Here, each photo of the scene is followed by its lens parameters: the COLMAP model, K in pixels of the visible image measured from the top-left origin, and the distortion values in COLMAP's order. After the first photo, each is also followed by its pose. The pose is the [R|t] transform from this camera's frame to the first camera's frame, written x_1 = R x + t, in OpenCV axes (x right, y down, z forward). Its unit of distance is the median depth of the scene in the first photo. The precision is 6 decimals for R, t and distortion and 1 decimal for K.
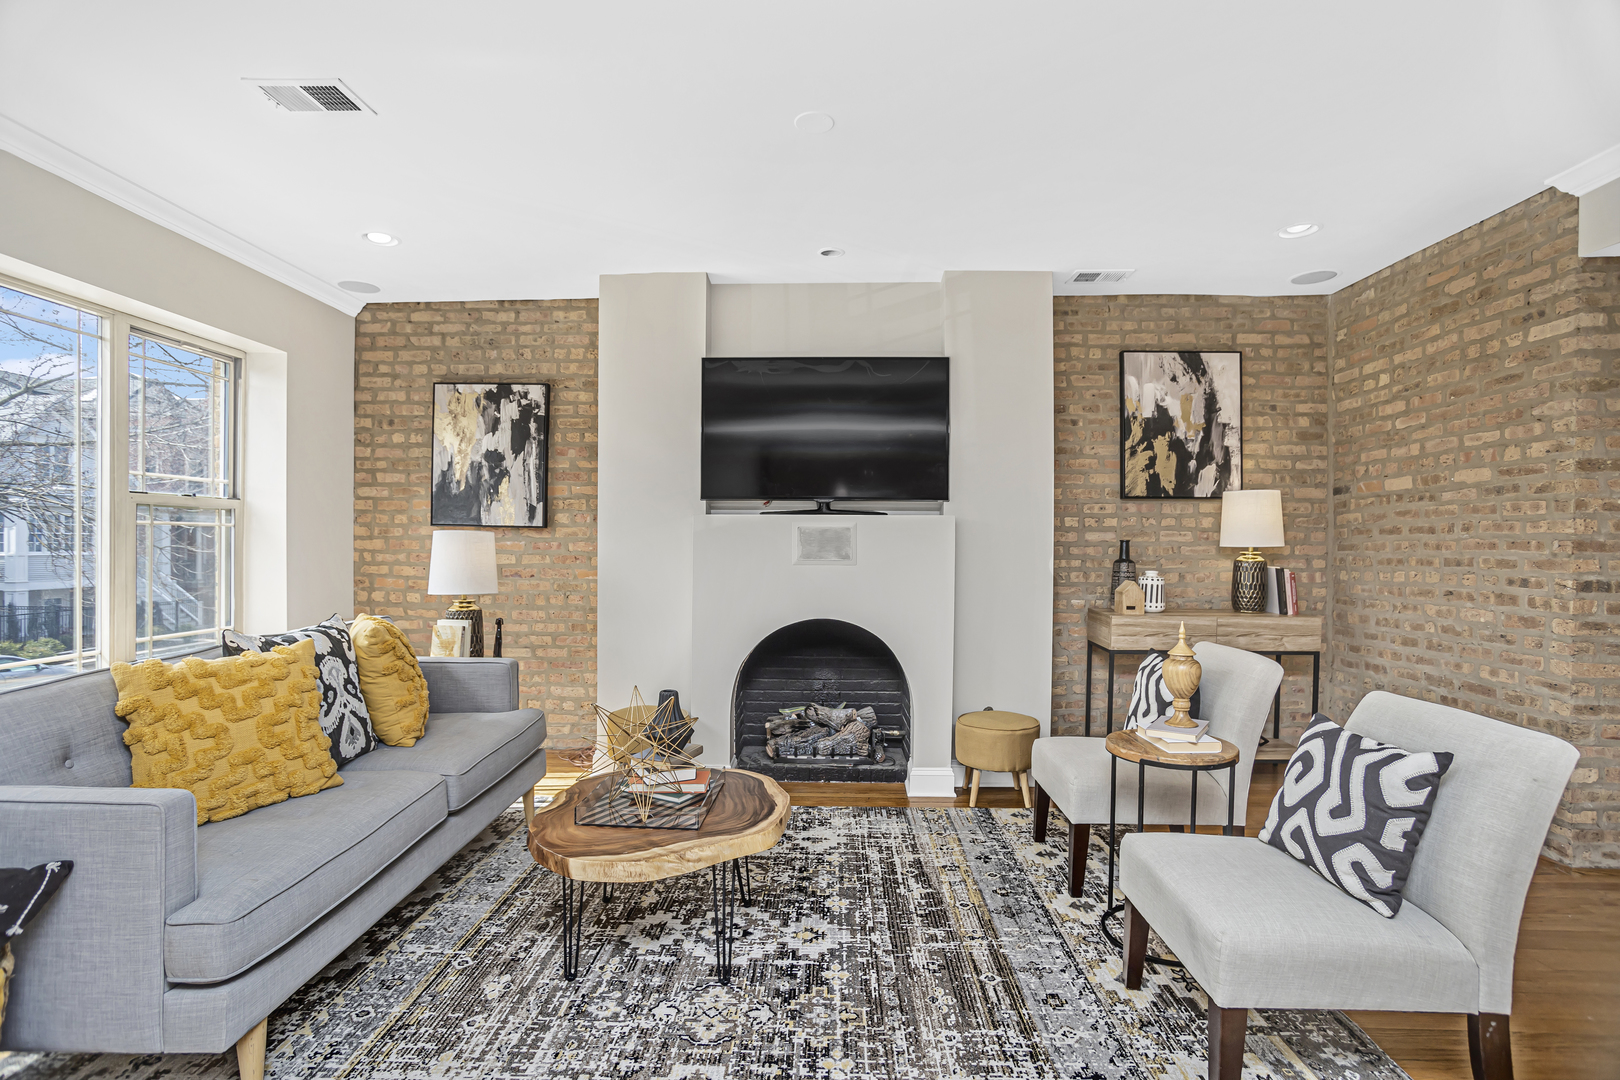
lens RADIAL K [[778.0, 0, 804.9], [0, 778.0, 546.4], [0, 0, 1]] dist [-0.059152, 0.031489]
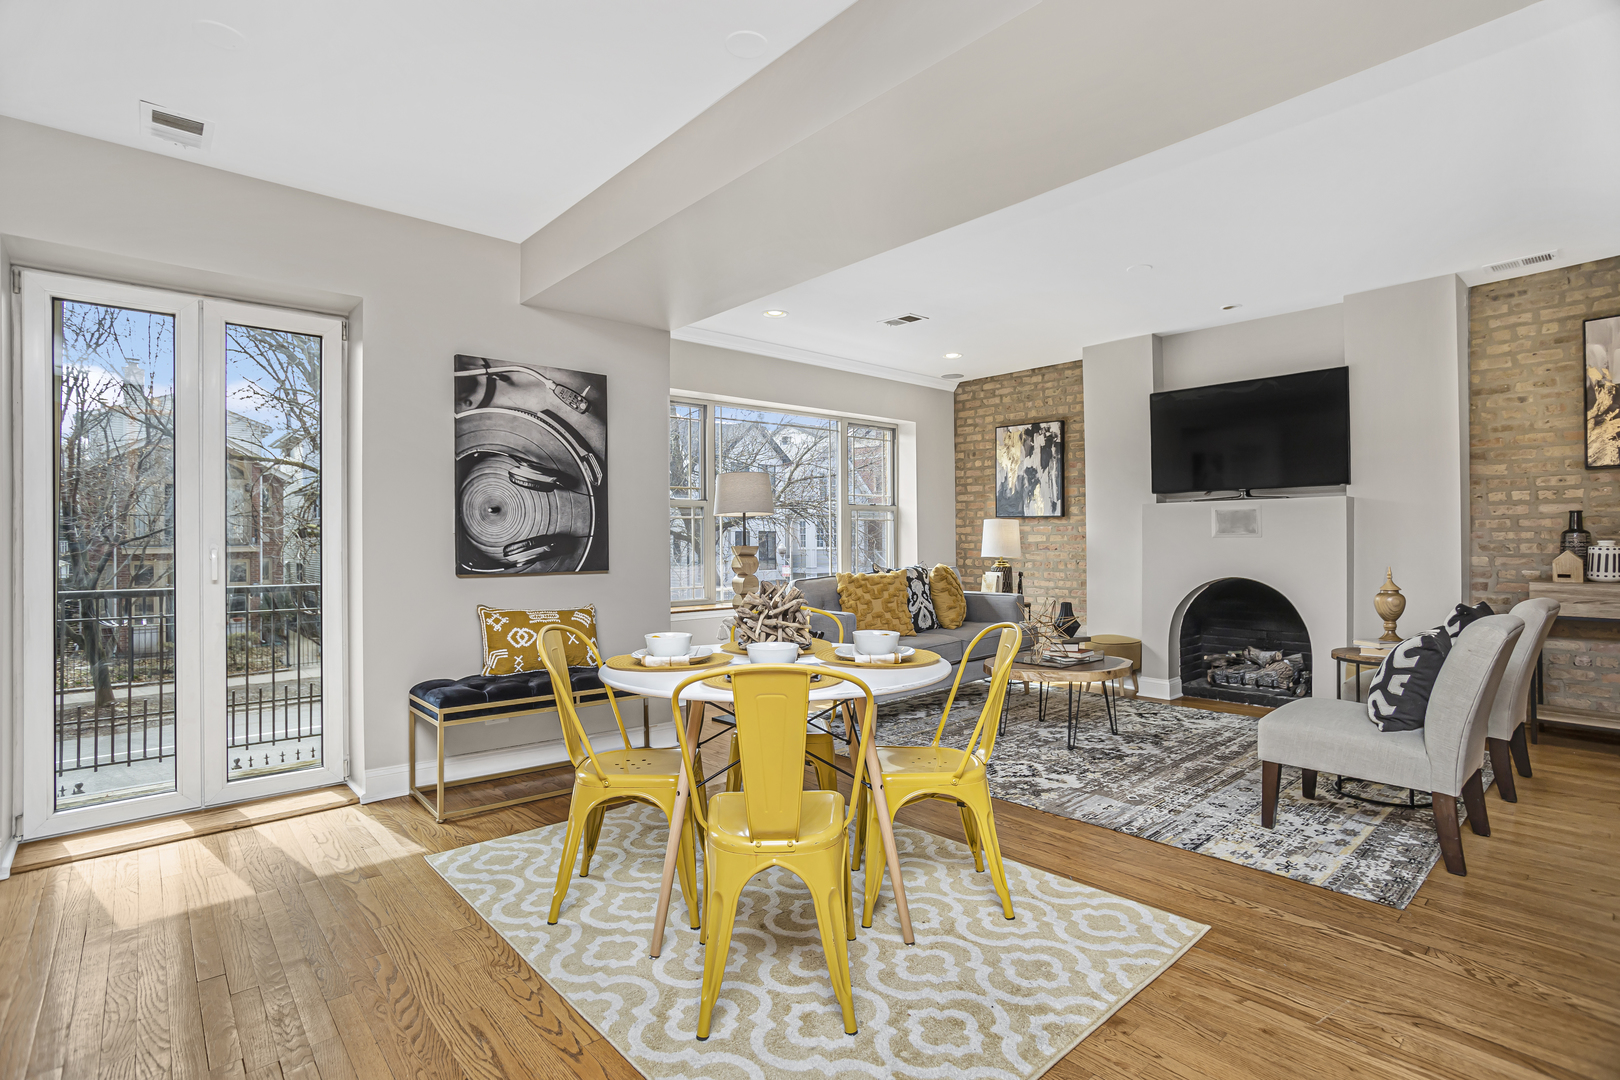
lens RADIAL K [[778.0, 0, 819.4], [0, 778.0, 538.6], [0, 0, 1]] dist [-0.059152, 0.031489]
pose [[0.698310, -0.011326, -0.715706, 0.448761], [0.007841, 0.999936, -0.008174, 0.029892], [0.715752, 0.000096, 0.698354, -0.421736]]
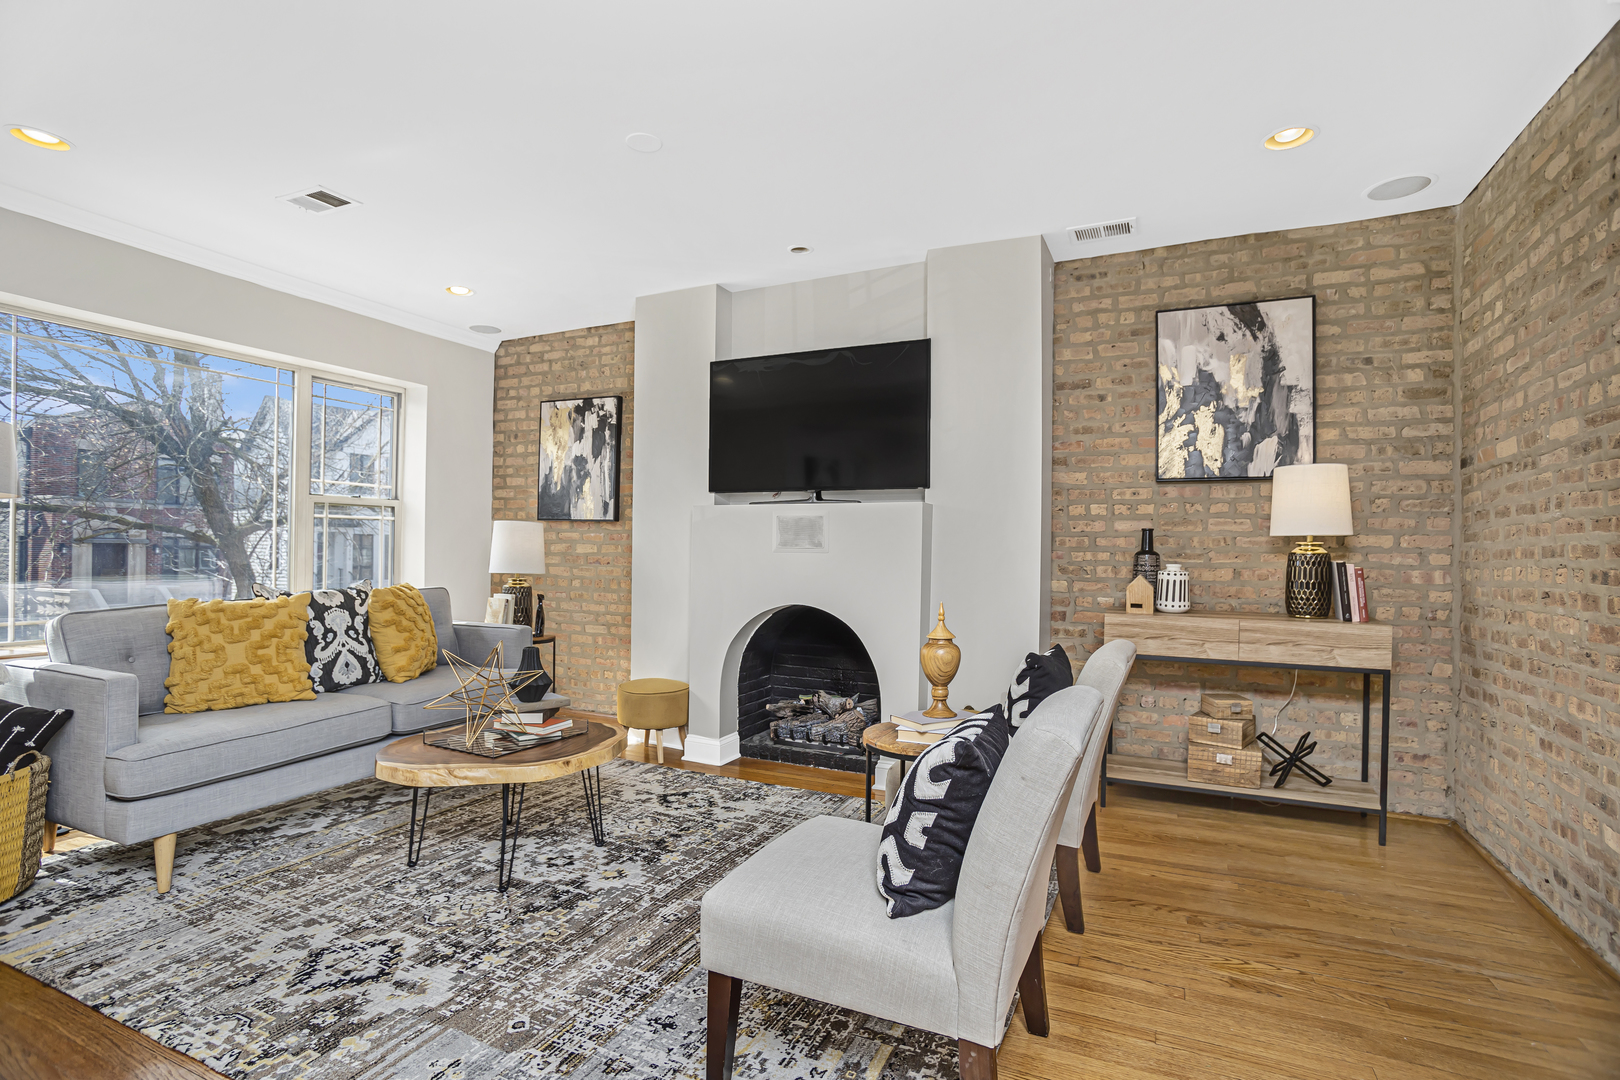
lens RADIAL K [[778.0, 0, 804.8], [0, 778.0, 556.2], [0, 0, 1]] dist [-0.059152, 0.031489]
pose [[0.918857, 0.009739, -0.394471, 0.418031], [-0.010622, 0.999944, -0.000055, 0.027695], [0.394448, 0.004240, 0.918908, 0.054053]]
